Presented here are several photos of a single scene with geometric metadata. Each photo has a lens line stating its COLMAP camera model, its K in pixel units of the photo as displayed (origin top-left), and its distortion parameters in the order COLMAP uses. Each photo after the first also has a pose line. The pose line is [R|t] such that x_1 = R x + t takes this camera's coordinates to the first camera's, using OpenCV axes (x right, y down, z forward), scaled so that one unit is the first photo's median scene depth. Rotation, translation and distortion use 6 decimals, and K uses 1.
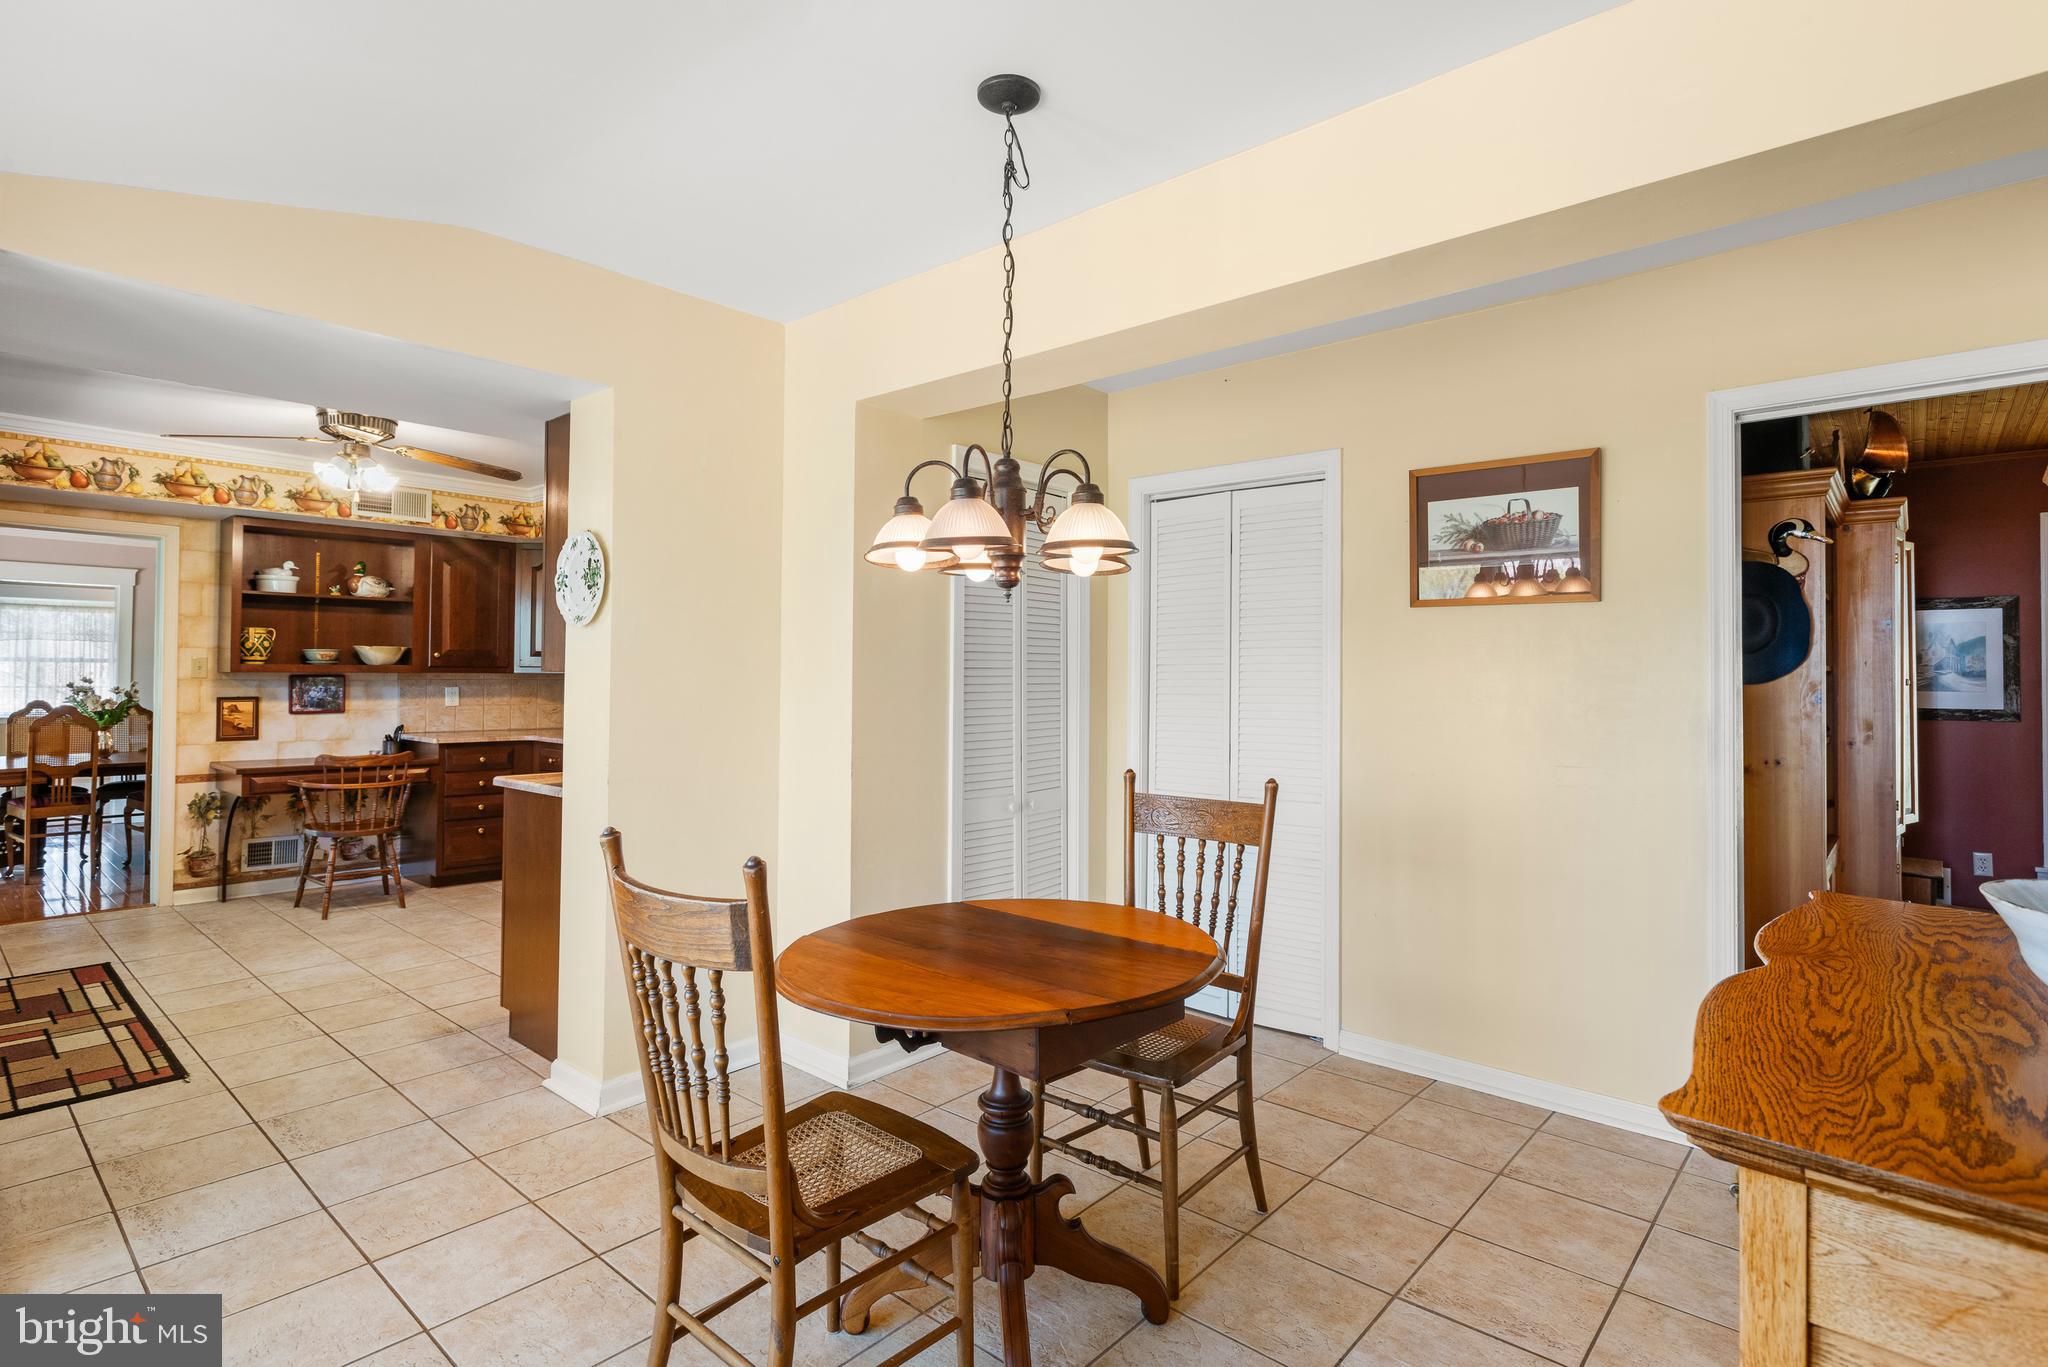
lens RADIAL K [[1011.8, 0, 1023.9], [0, 1011.8, 668.6], [0, 0, 1]] dist [0.001701, -0.000951]
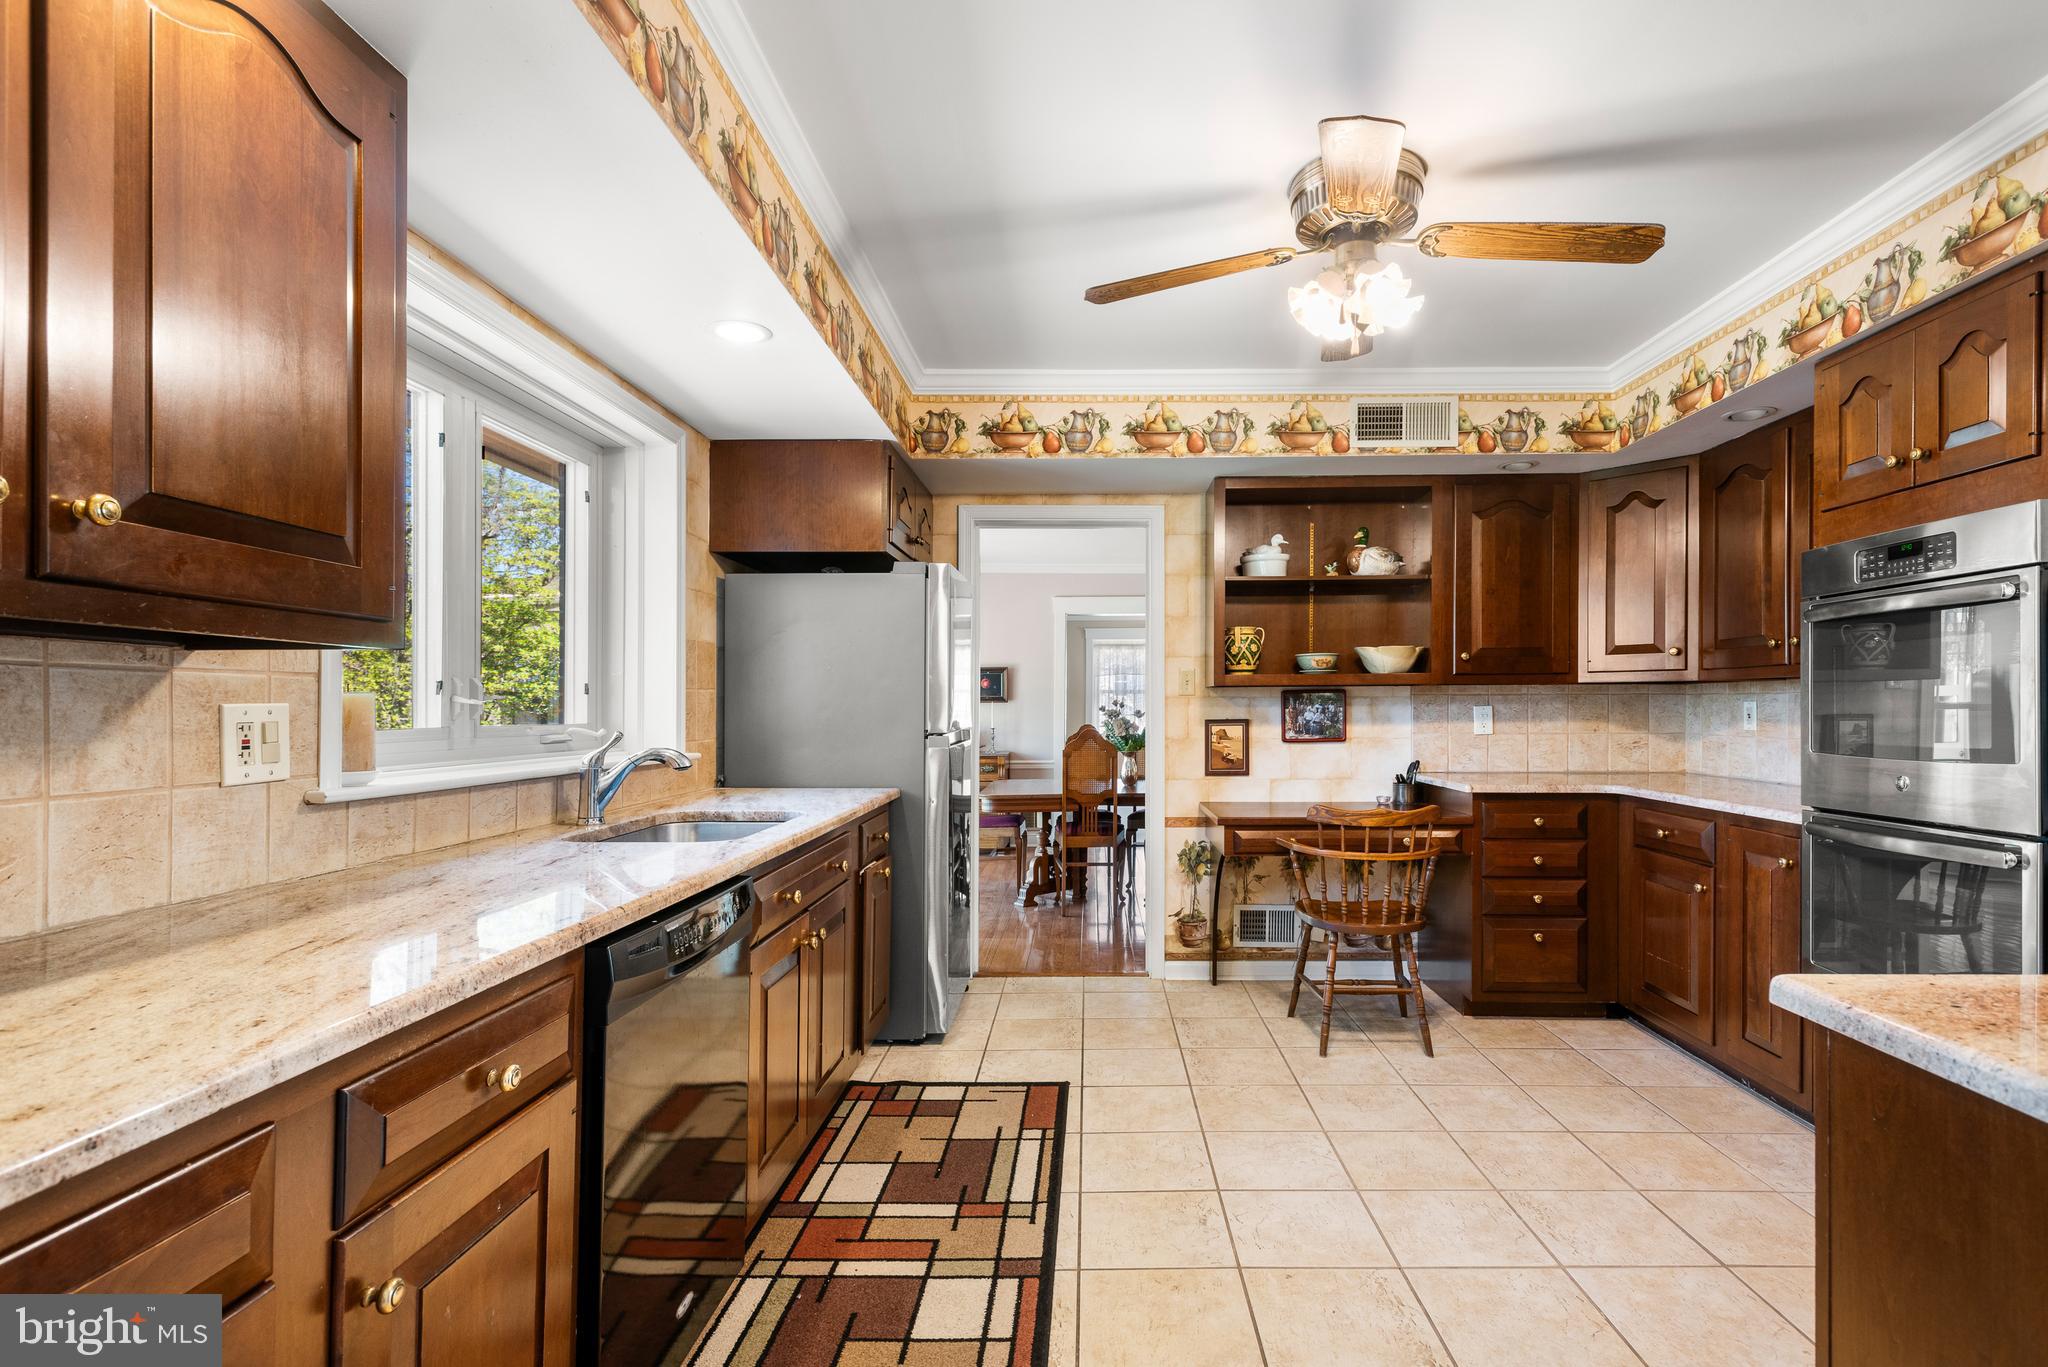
lens RADIAL K [[985.4, 0, 1078.0], [0, 985.4, 714.1], [0, 0, 1]] dist [0.001486, 0.000164]
pose [[0.651296, -0.005151, -0.758806, -0.278221], [0.016252, 0.999842, 0.007162, 0.016630], [0.758649, -0.016997, 0.651277, 0.422028]]
